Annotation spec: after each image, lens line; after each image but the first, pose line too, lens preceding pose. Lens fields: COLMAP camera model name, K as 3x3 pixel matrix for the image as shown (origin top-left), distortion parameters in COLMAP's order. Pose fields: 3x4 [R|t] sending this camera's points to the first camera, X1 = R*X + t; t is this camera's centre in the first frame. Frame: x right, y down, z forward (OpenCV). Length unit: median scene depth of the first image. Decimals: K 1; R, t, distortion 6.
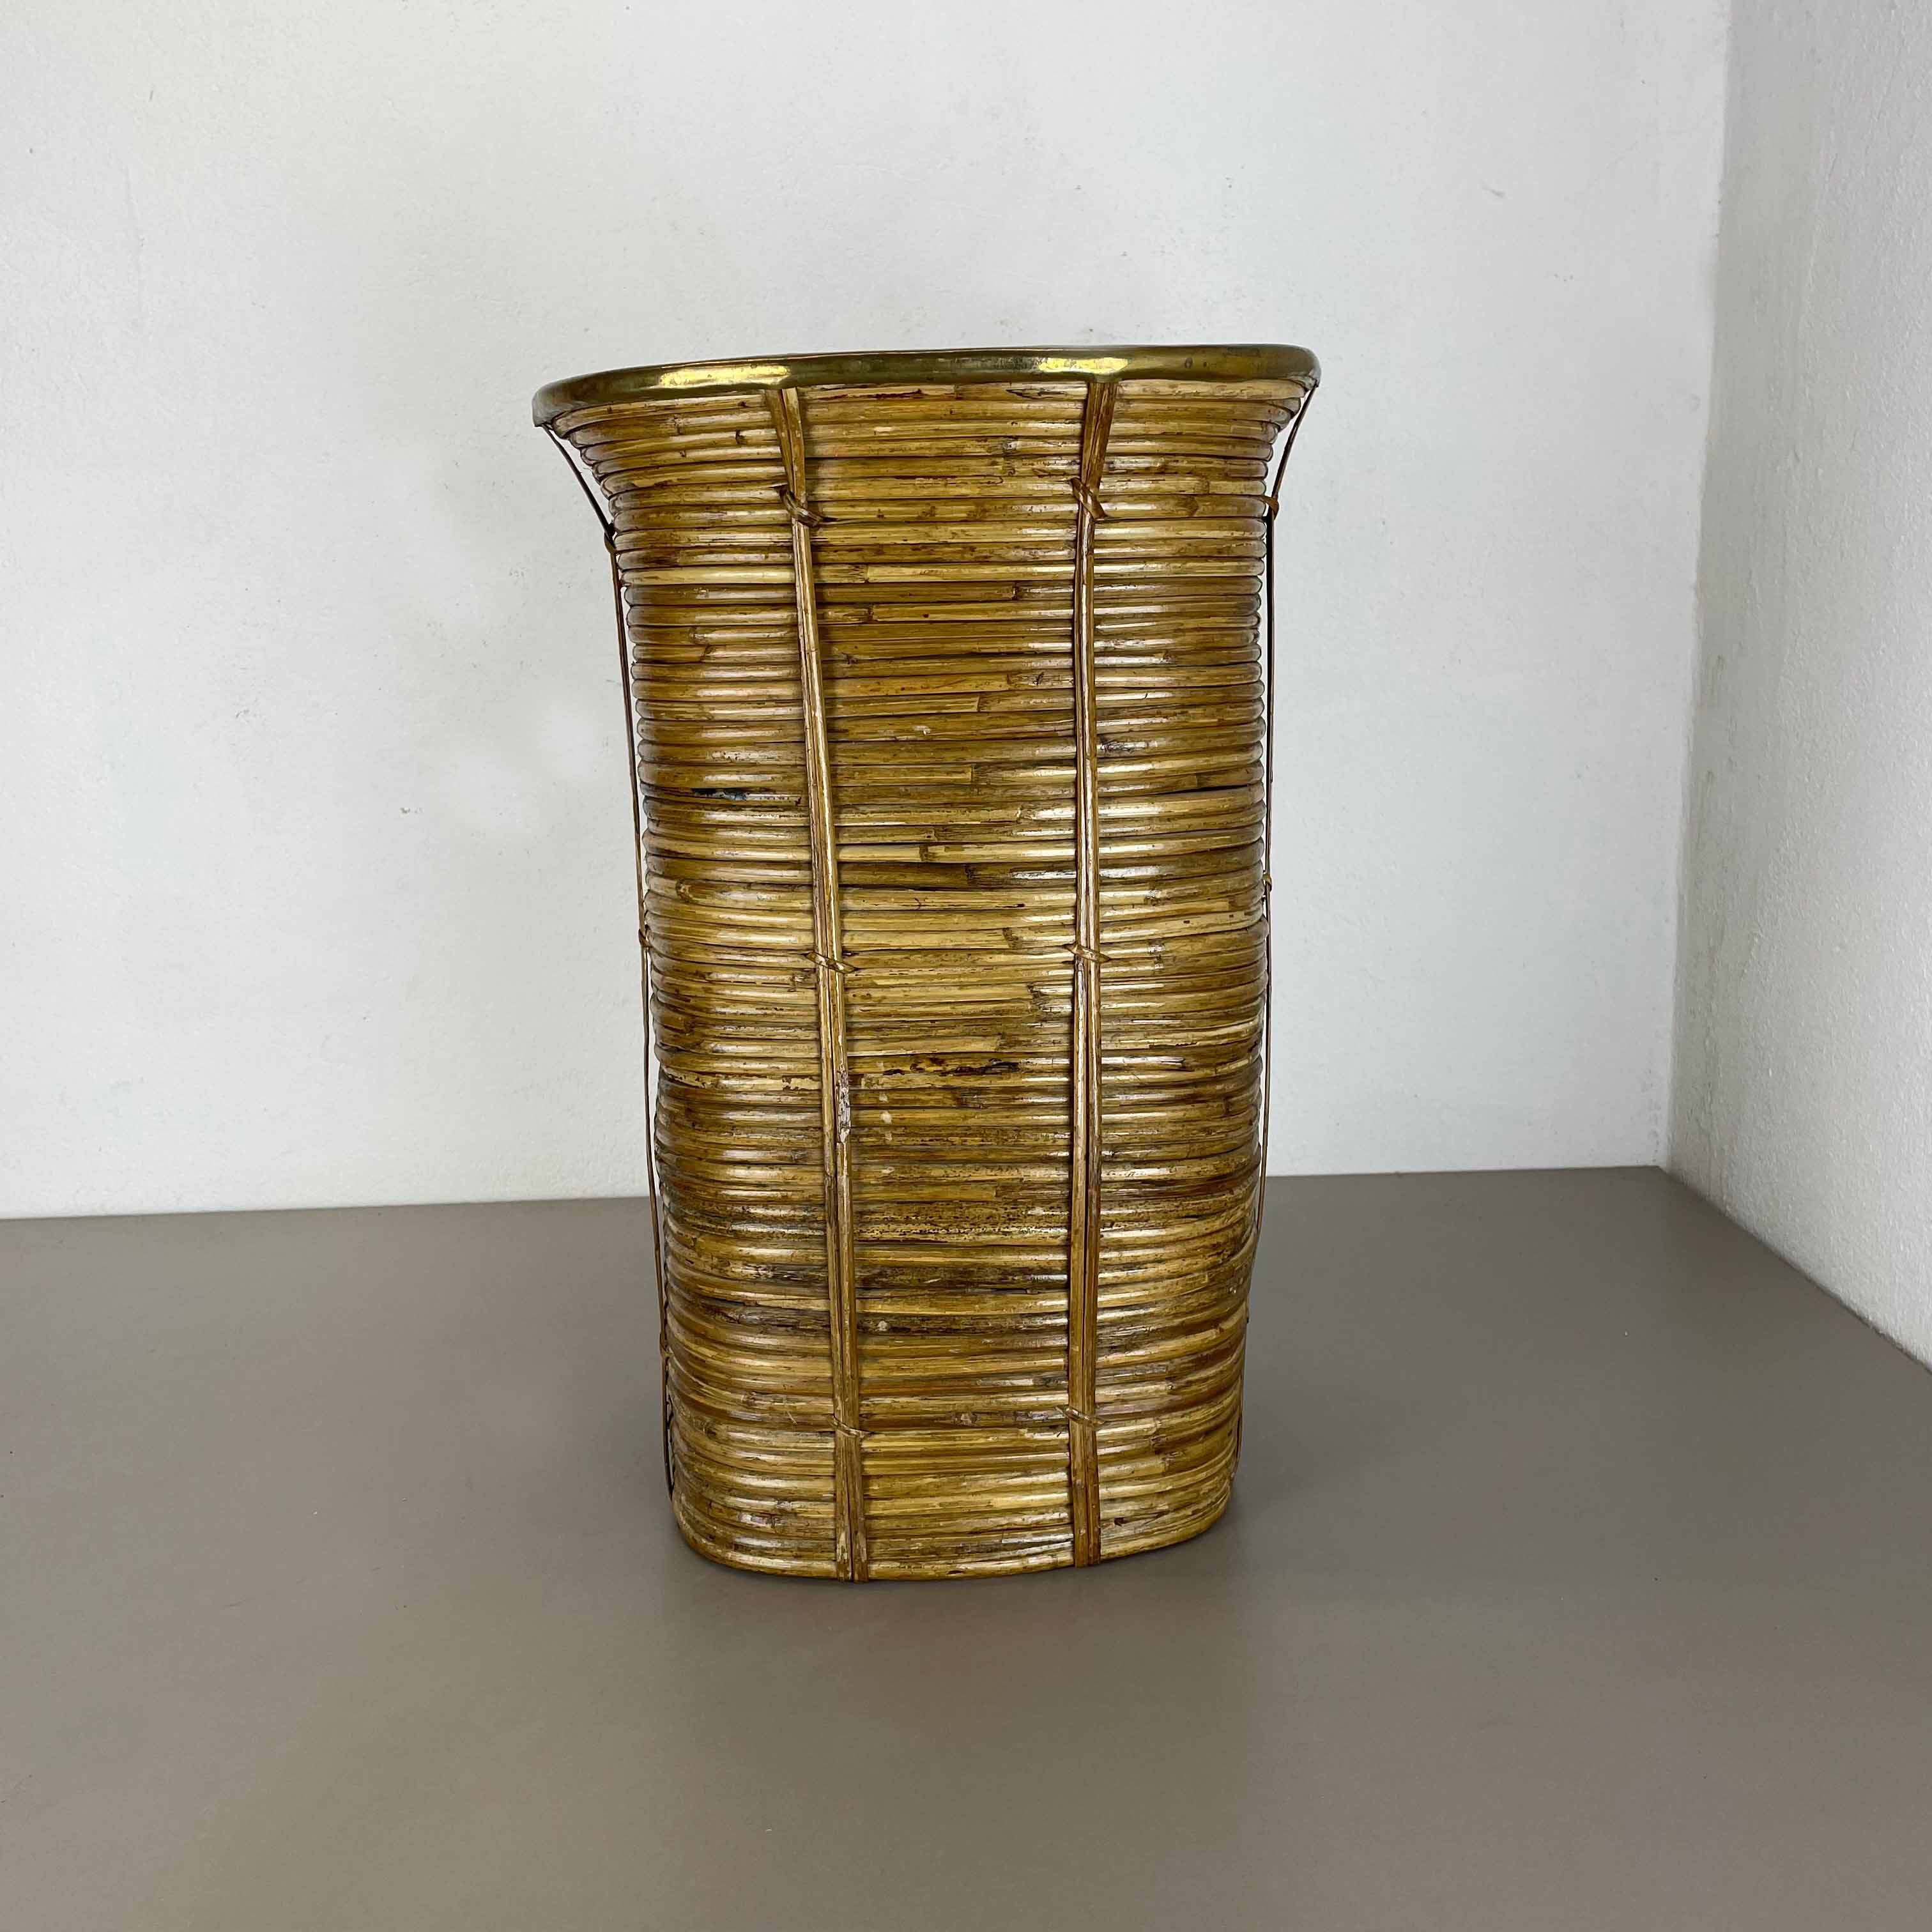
lens RADIAL K [[1934.7, 0, 966.7], [0, 1934.7, 953.4], [0, 0, 1]] dist [0.136339, -0.246971]
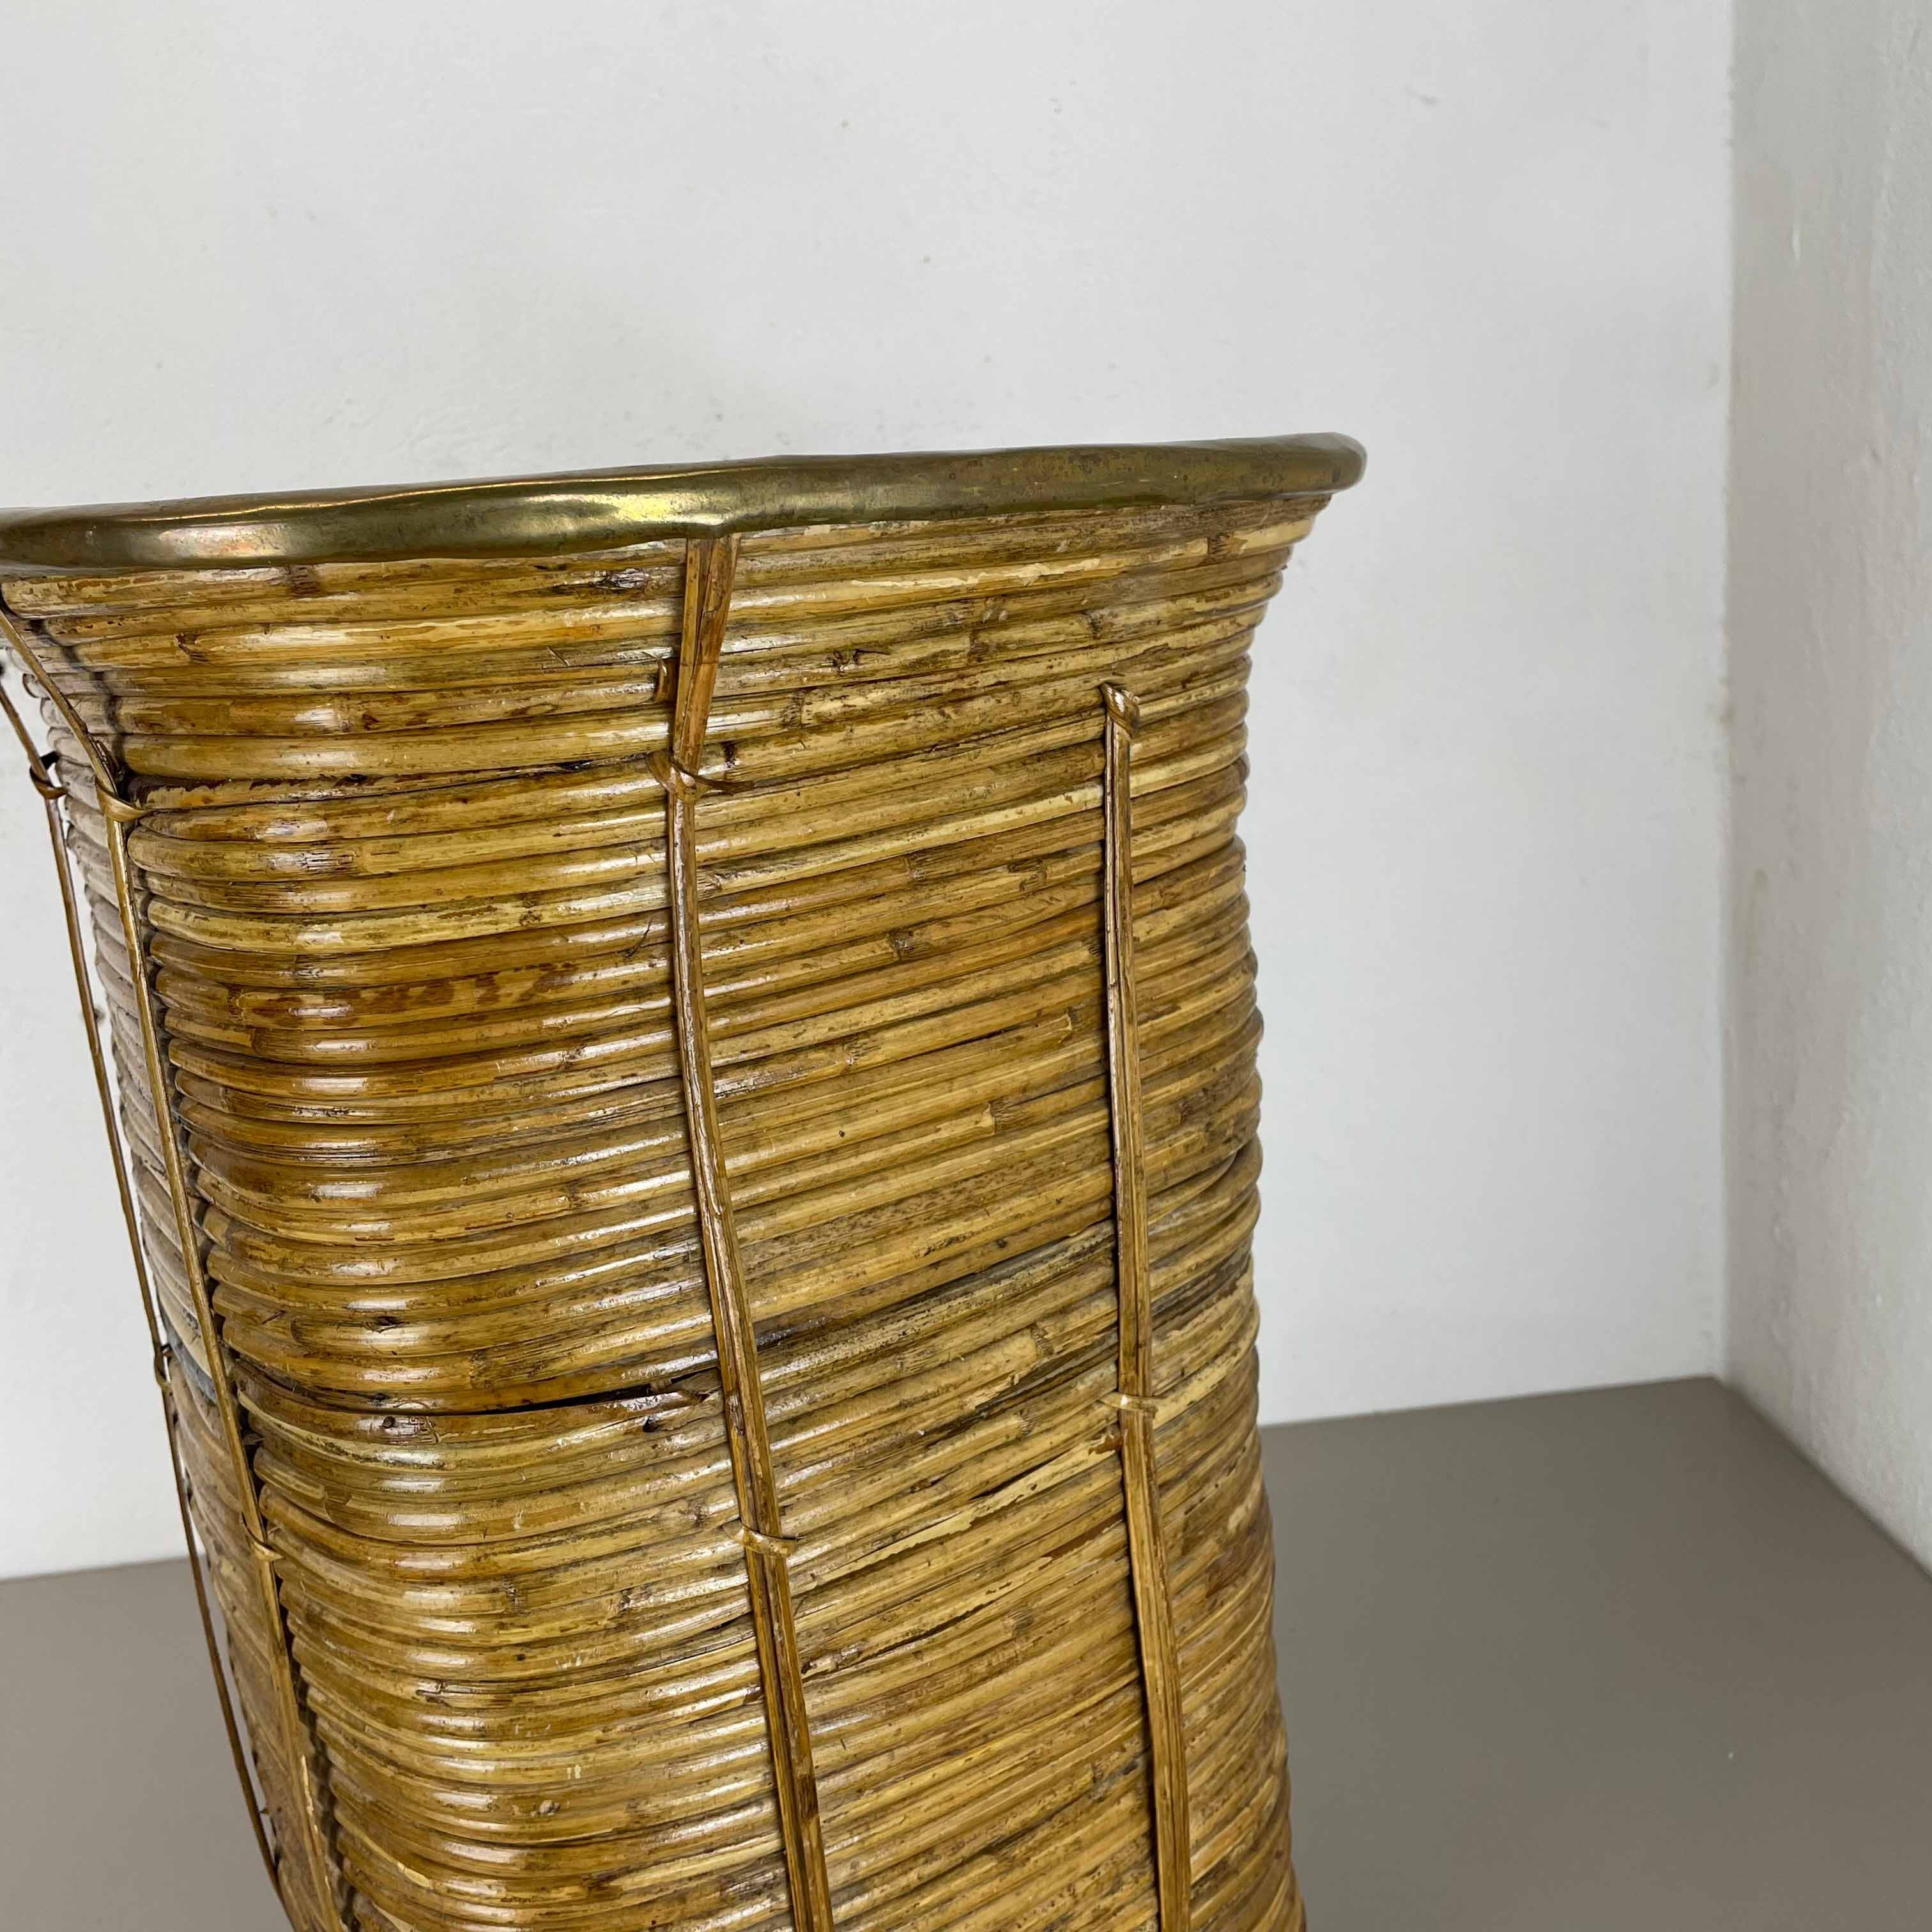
lens RADIAL K [[1934.7, 0, 966.7], [0, 1934.7, 953.4], [0, 0, 1]] dist [0.136339, -0.246971]
pose [[0.997085, -0.070803, 0.028449, 0.094469], [0.069940, 0.997092, 0.030266, -0.177403], [-0.030510, -0.028188, 0.999137, 0.447158]]
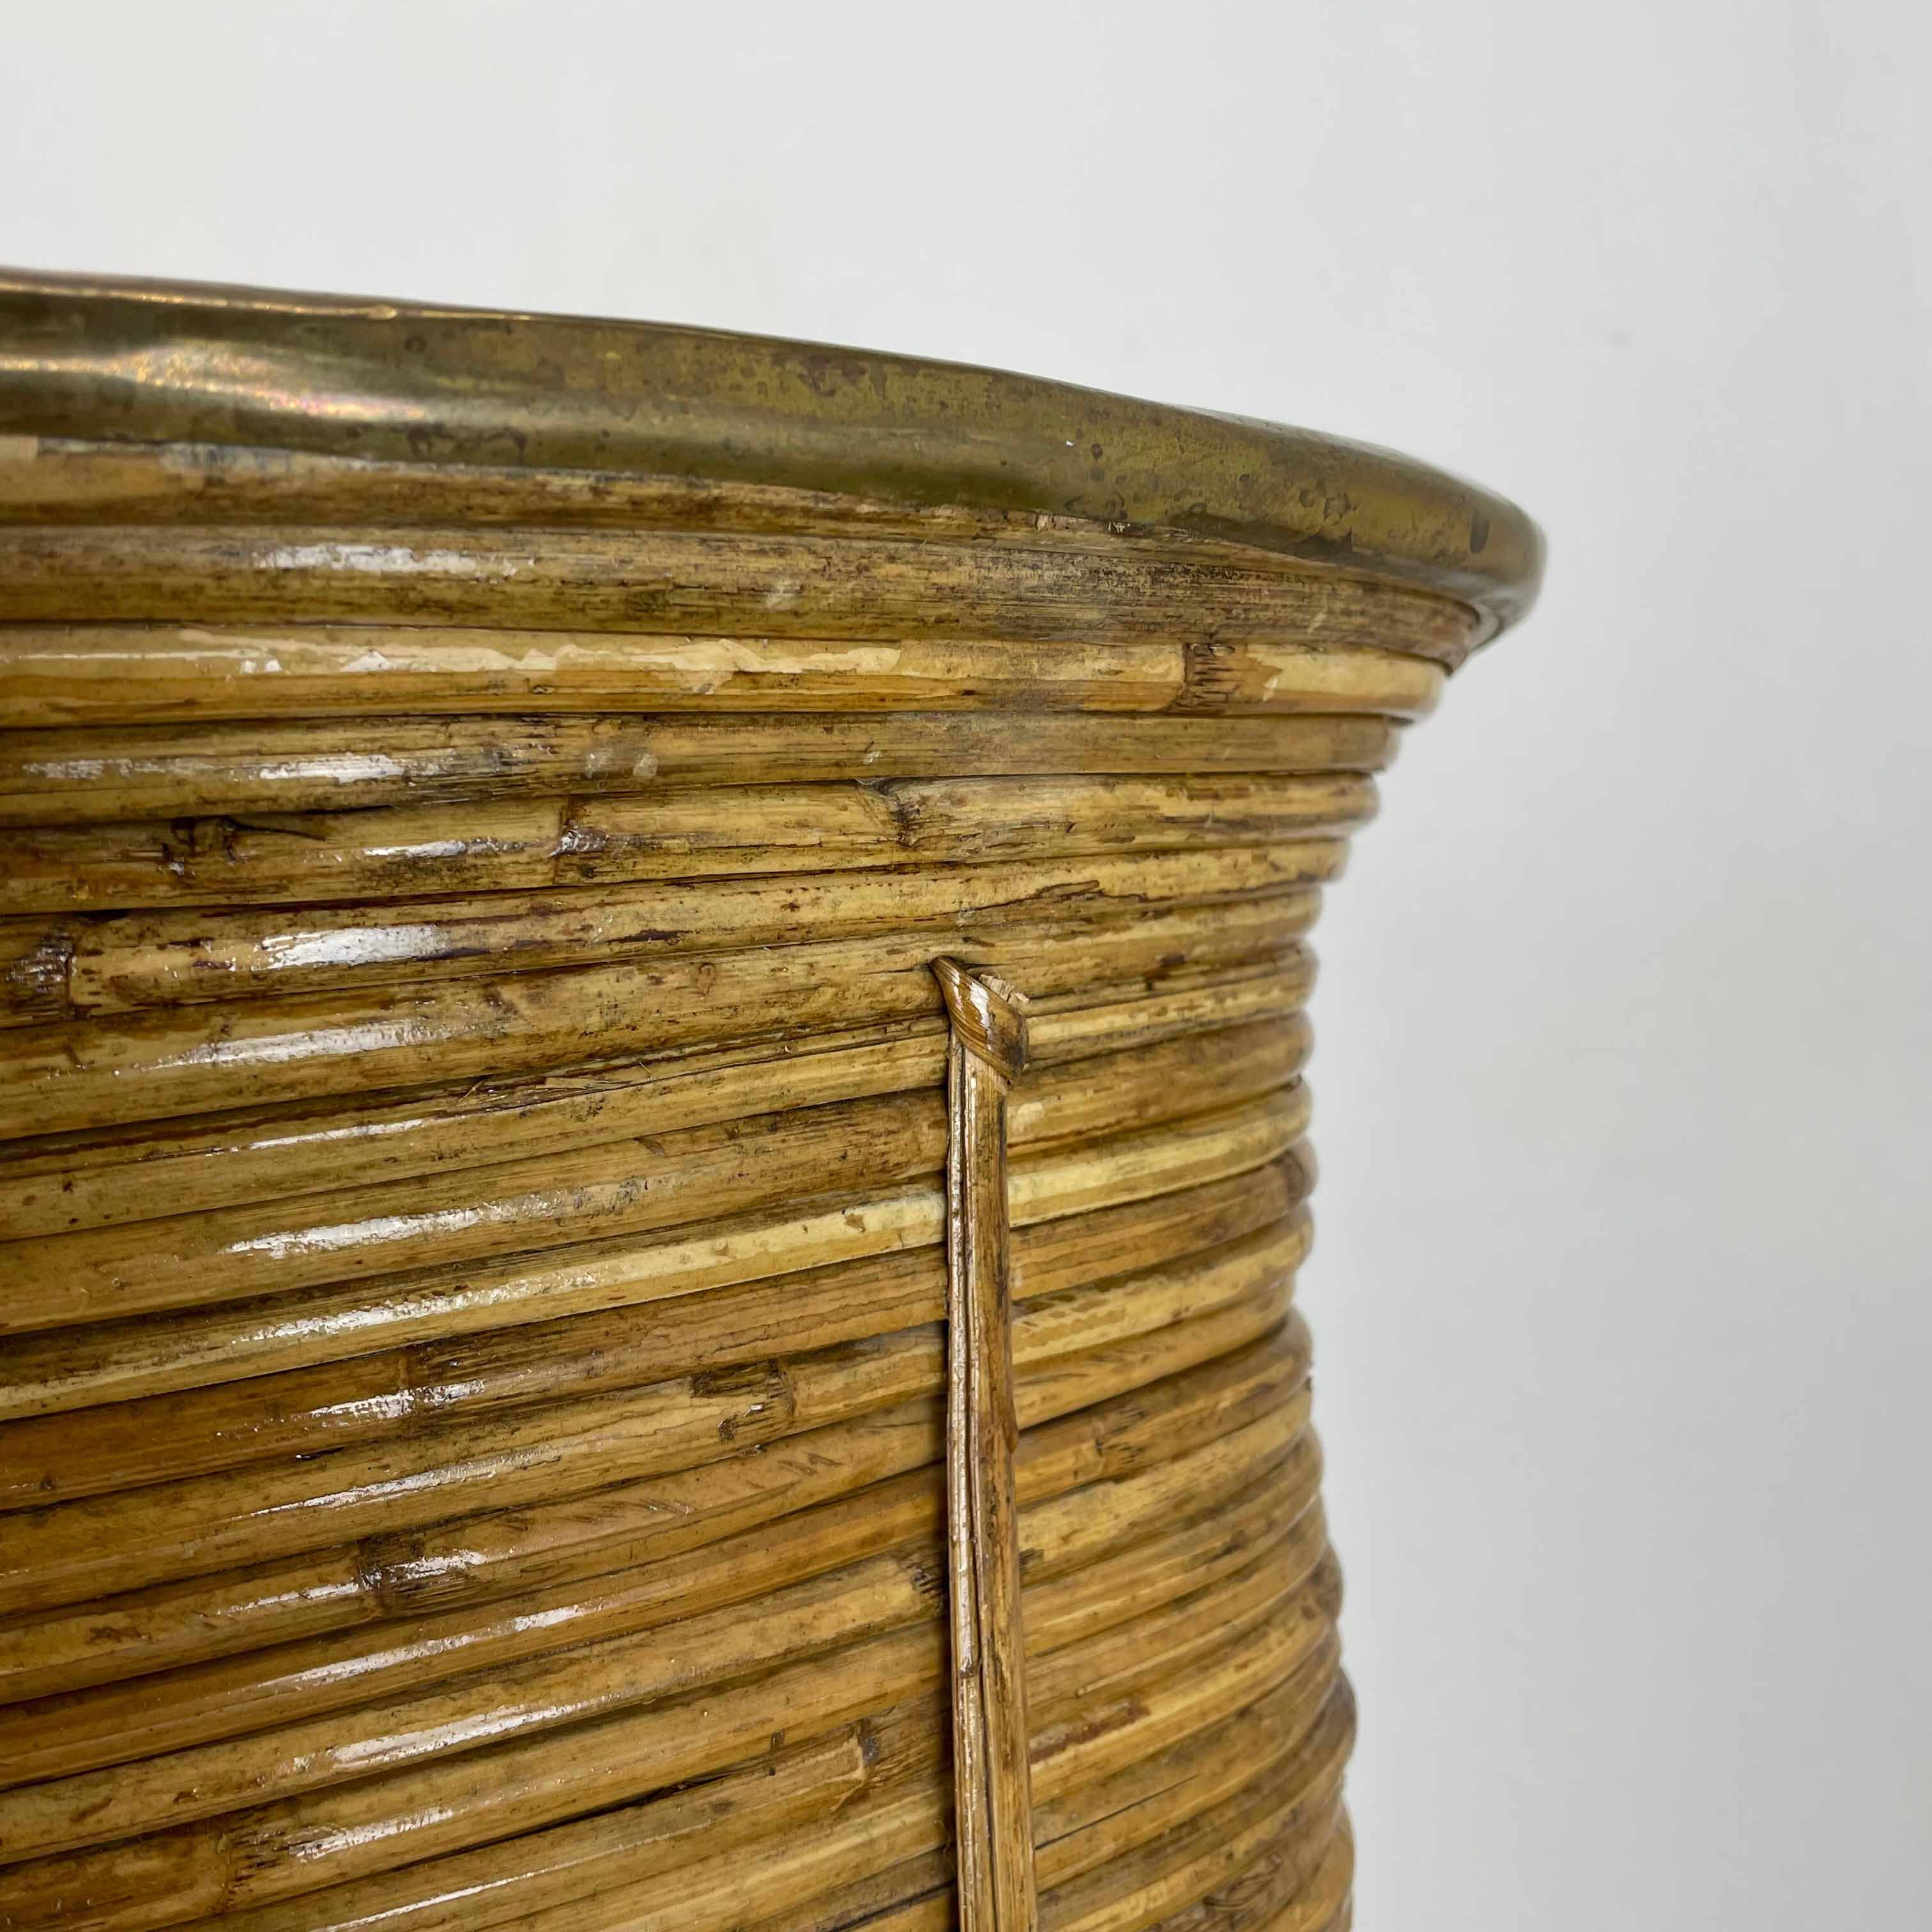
lens RADIAL K [[2057.8, 0, 962.0], [0, 2057.8, 965.2], [0, 0, 1]] dist [0.139418, -0.297618]
pose [[0.998475, -0.039247, -0.038814, 0.165116], [0.031736, 0.983504, -0.178081, -0.188022], [0.045163, 0.176577, 0.983250, 0.741161]]
